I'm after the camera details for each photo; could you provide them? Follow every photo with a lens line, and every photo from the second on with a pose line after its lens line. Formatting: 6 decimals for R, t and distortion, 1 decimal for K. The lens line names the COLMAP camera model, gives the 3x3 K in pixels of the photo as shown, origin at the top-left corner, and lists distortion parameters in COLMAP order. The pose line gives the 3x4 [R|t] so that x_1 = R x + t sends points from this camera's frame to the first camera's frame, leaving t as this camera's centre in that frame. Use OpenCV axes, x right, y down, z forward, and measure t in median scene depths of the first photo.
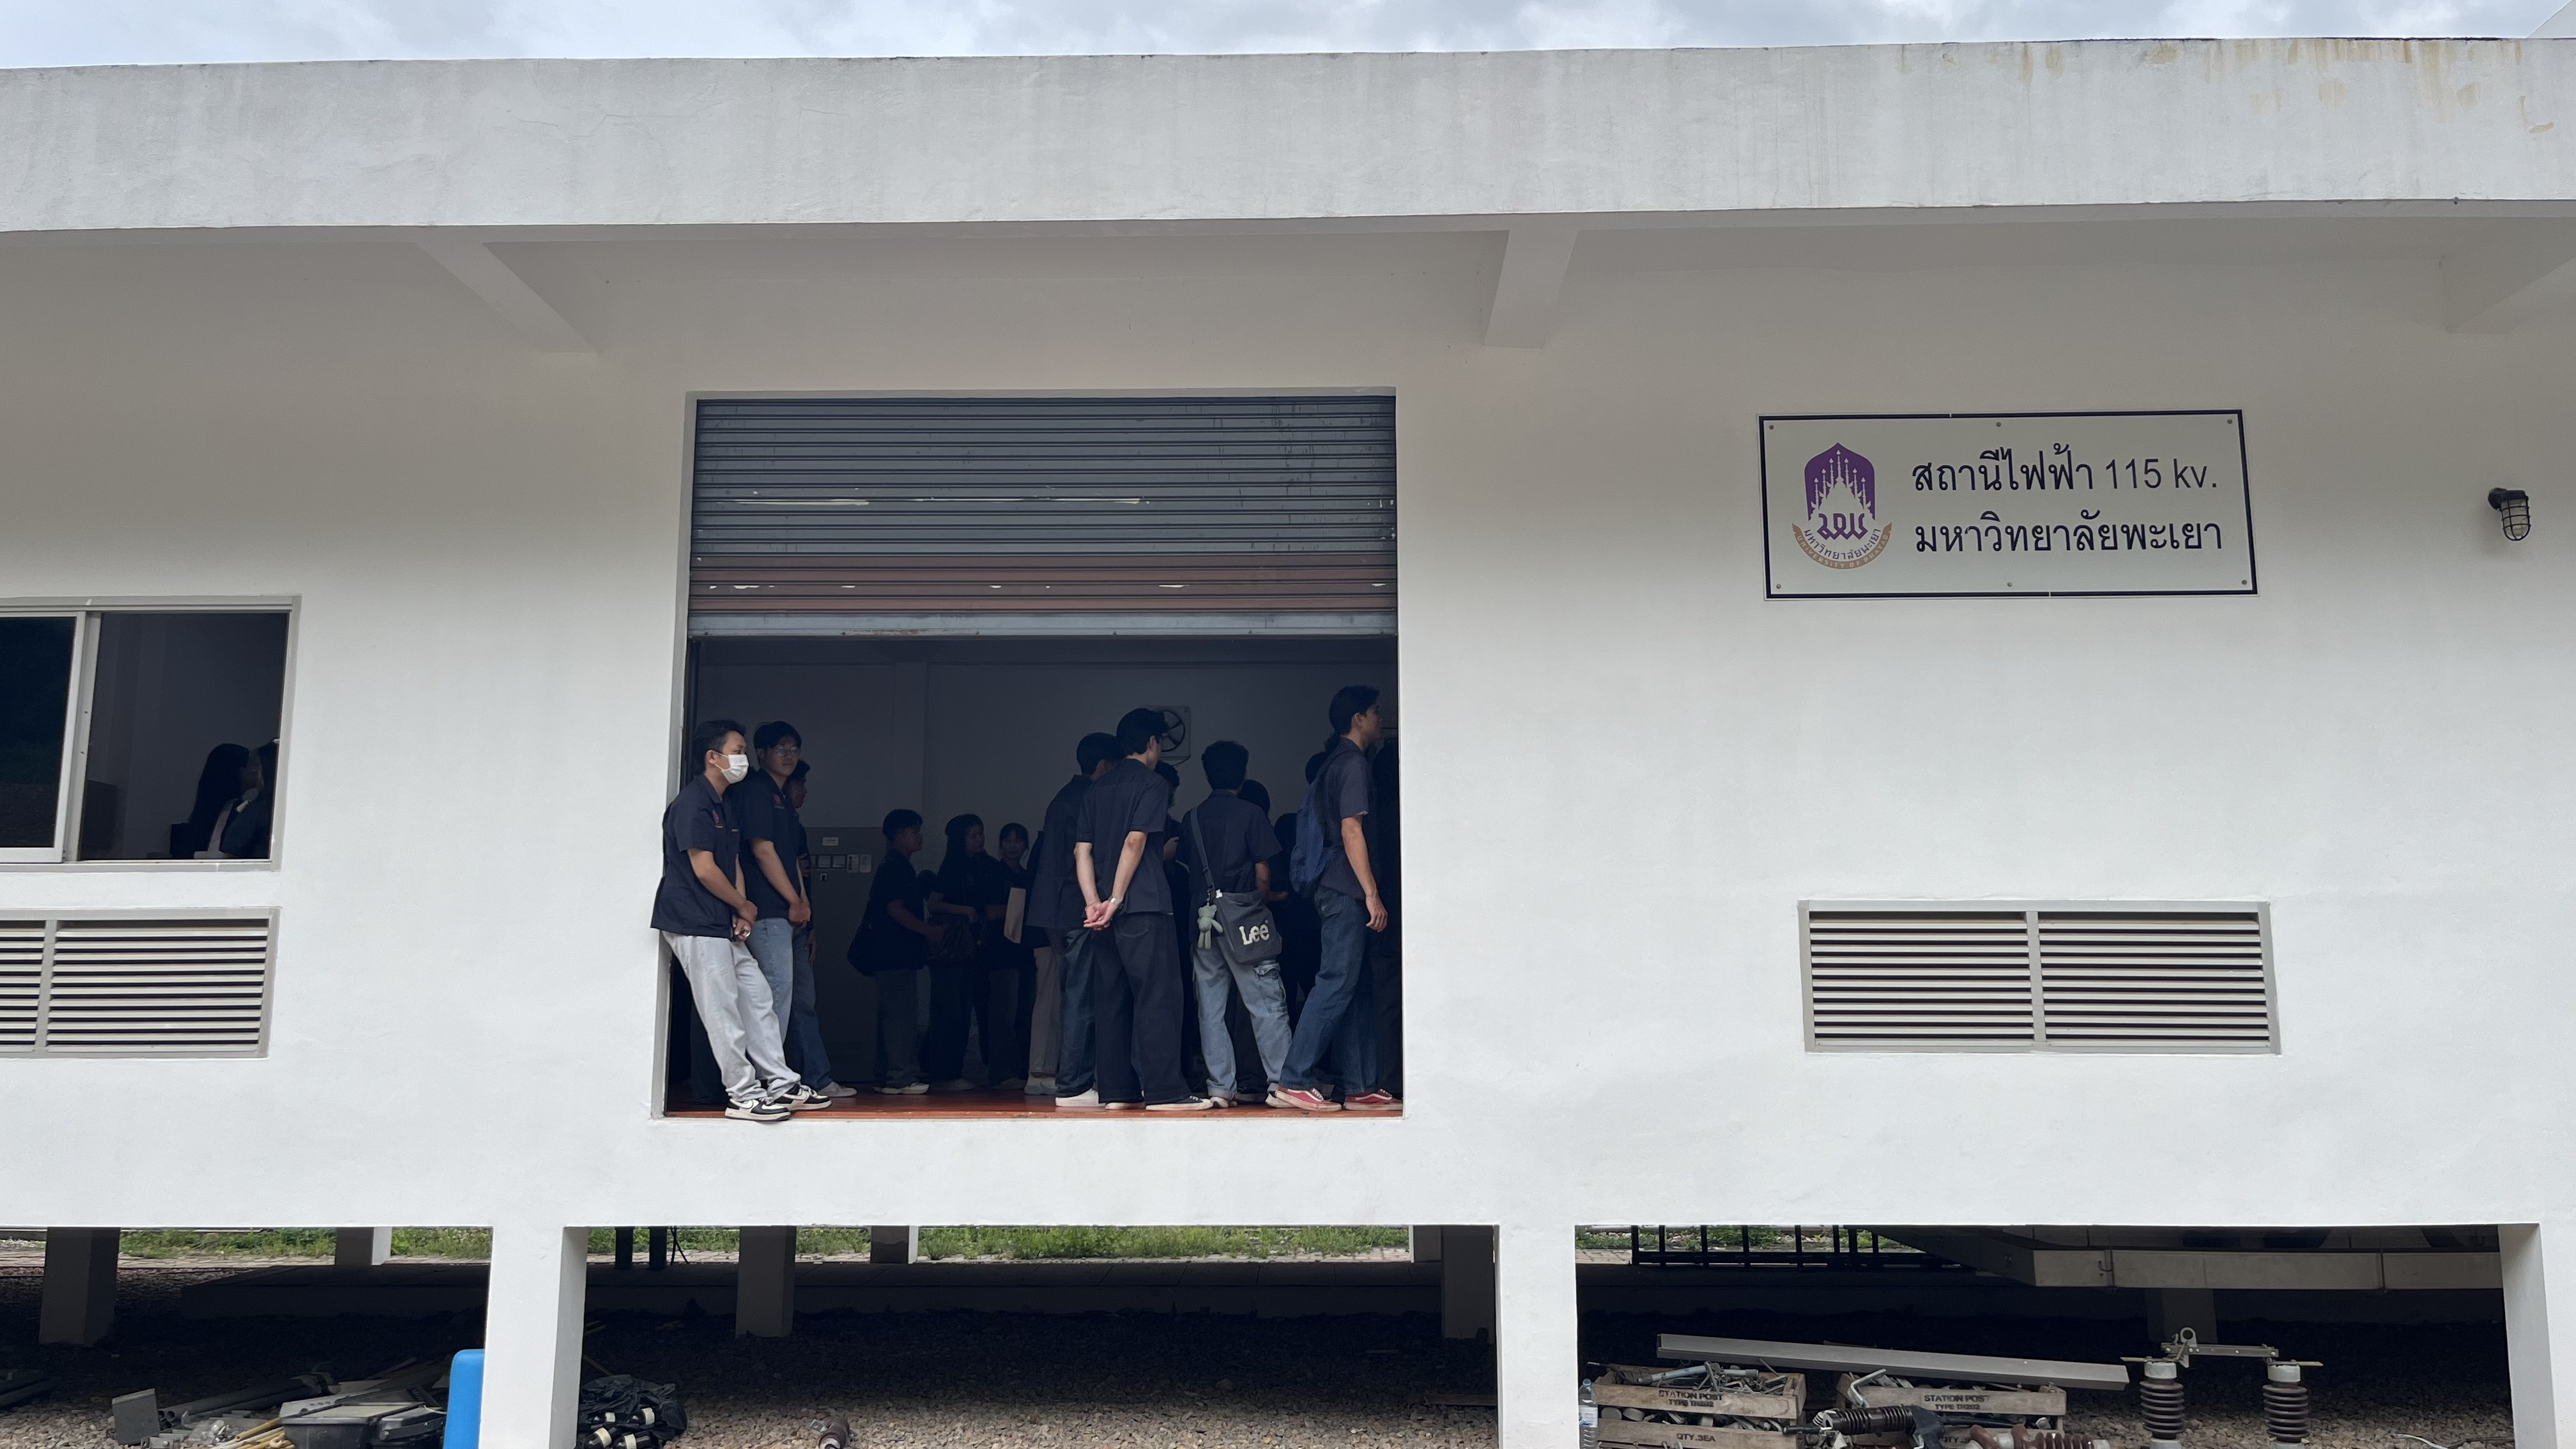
lens RADIAL K [[1924.2, 0, 1288.0], [0, 1924.2, 724.5], [0, 0, 1]] dist [0.002877, 0.001953]
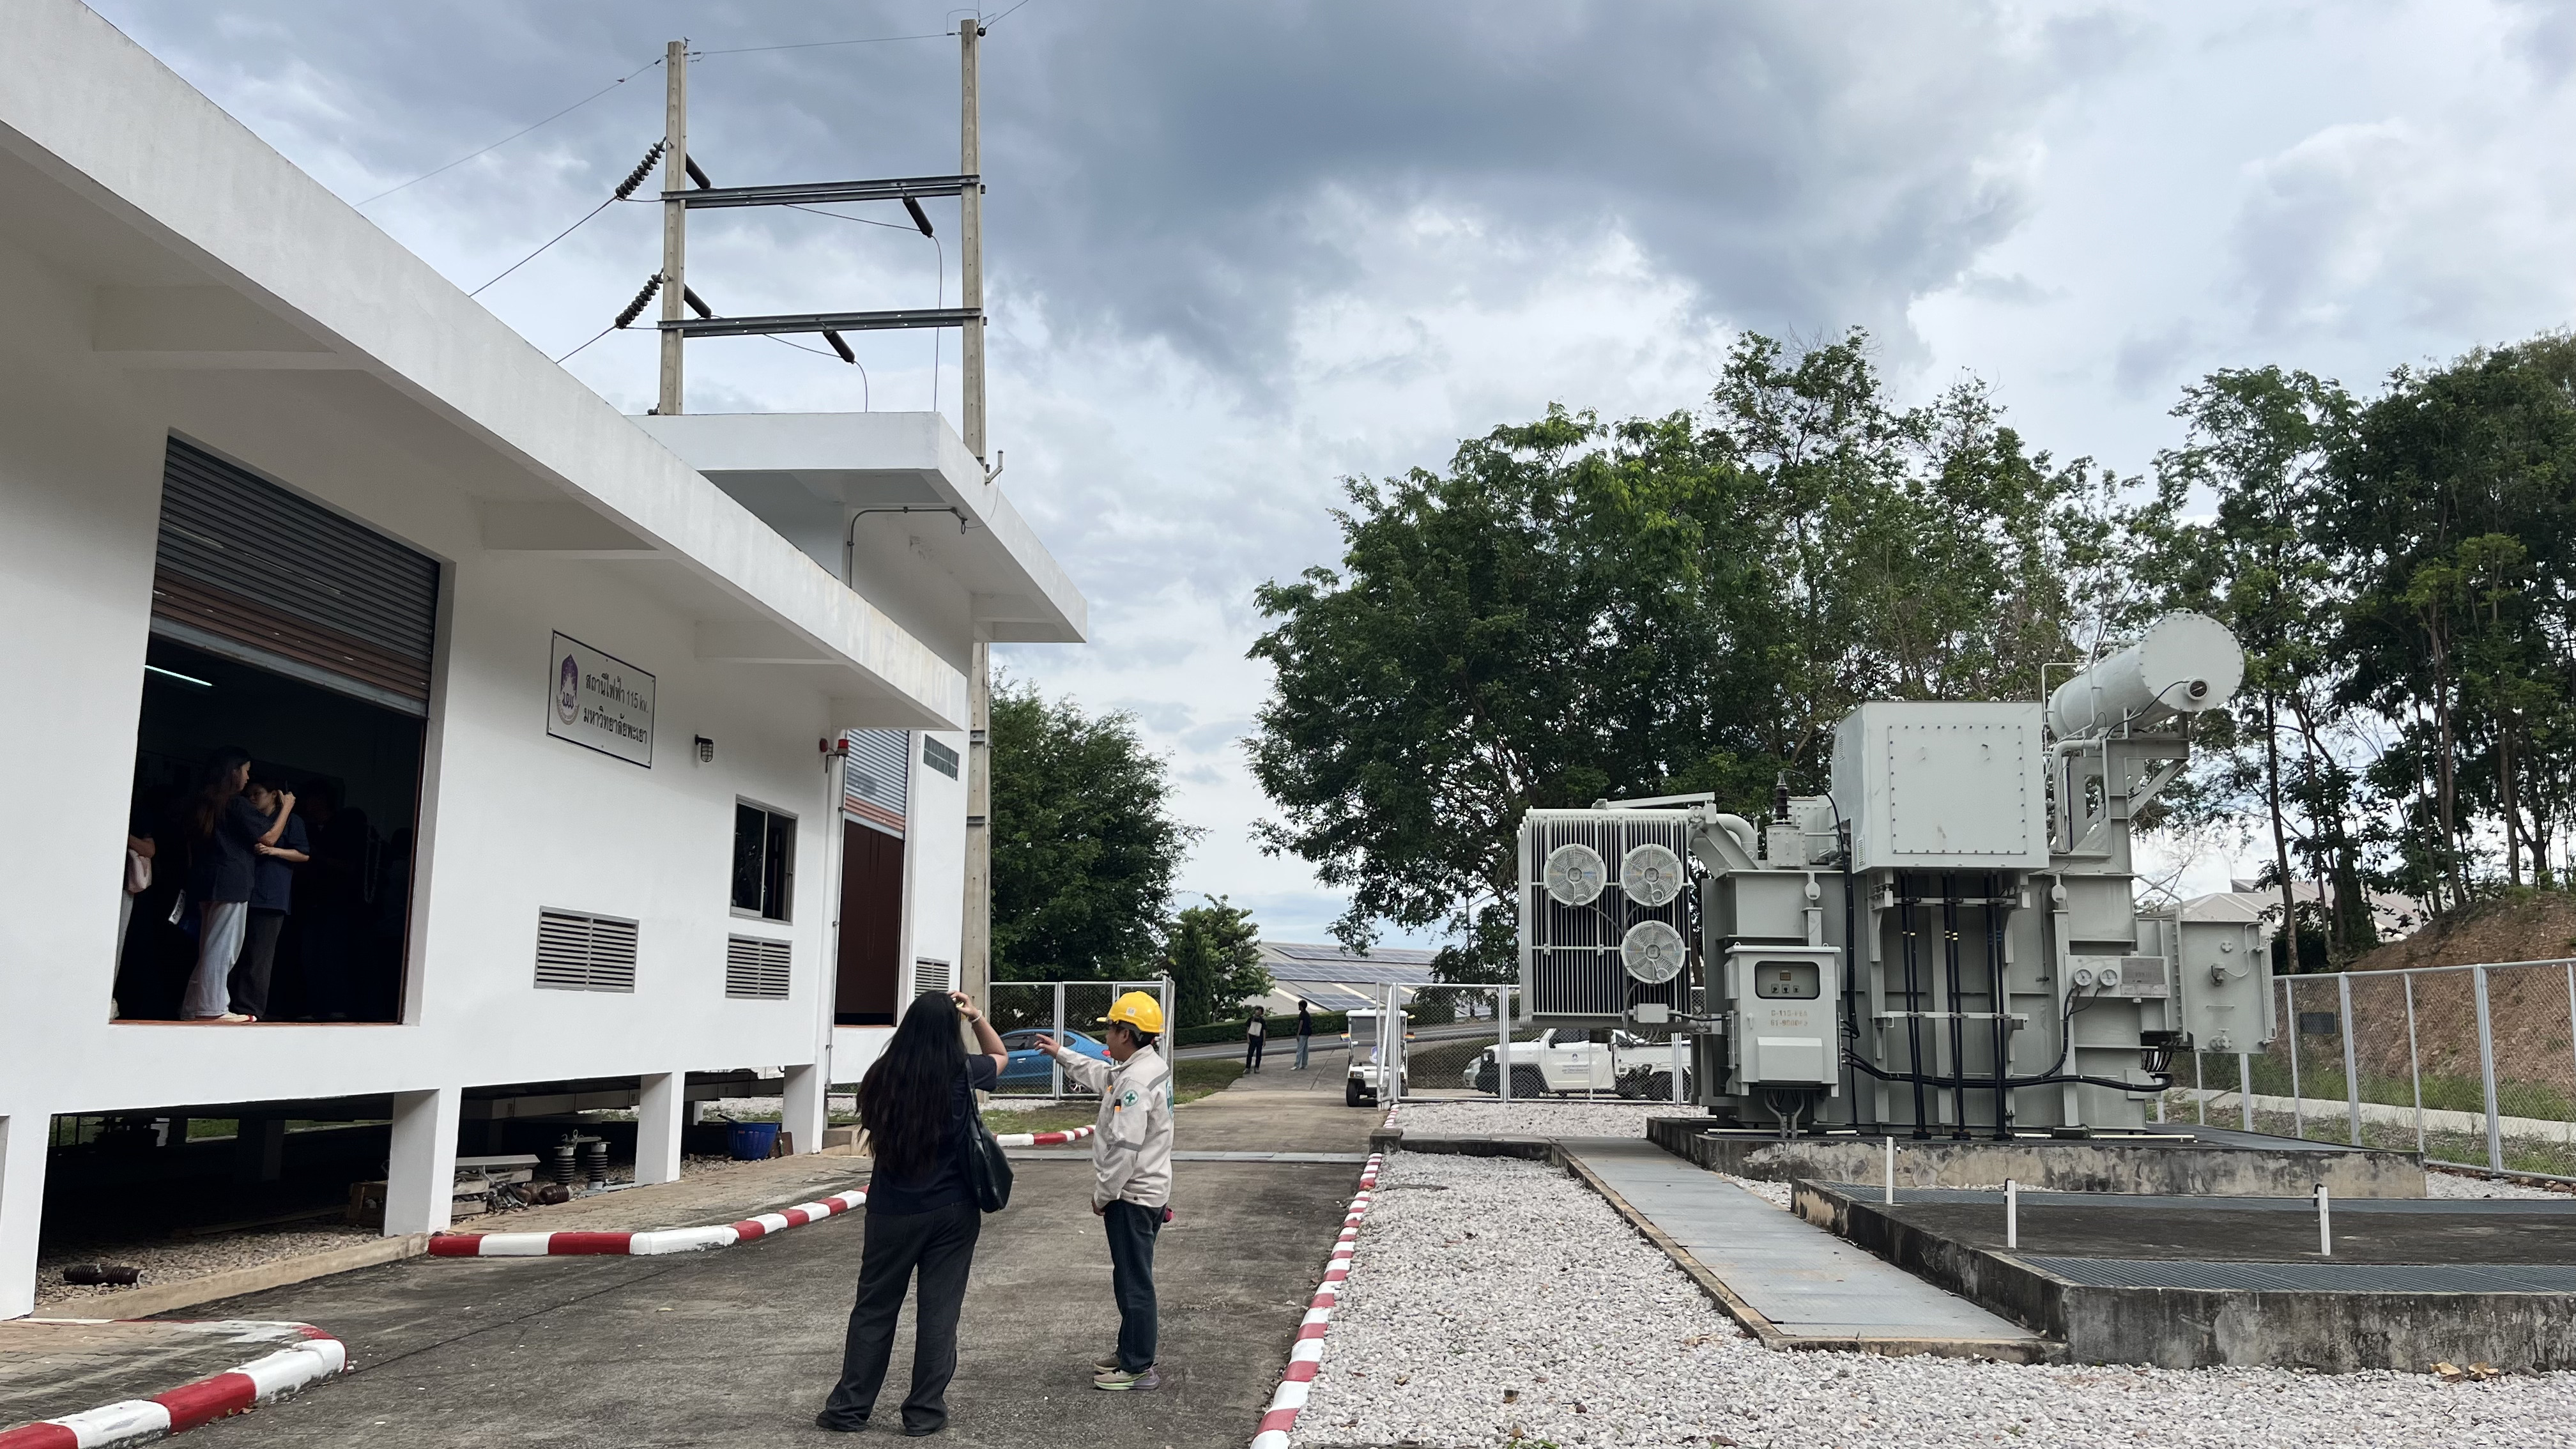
lens RADIAL K [[1962.3, 0, 1288.0], [0, 1962.3, 724.5], [0, 0, 1]] dist [0.004738, 0.002176]
pose [[0.041234, 0.151855, 0.987542, -1.482027], [-0.171850, 0.974731, -0.142710, 0.065581], [-0.984260, -0.163825, 0.066289, 0.201521]]
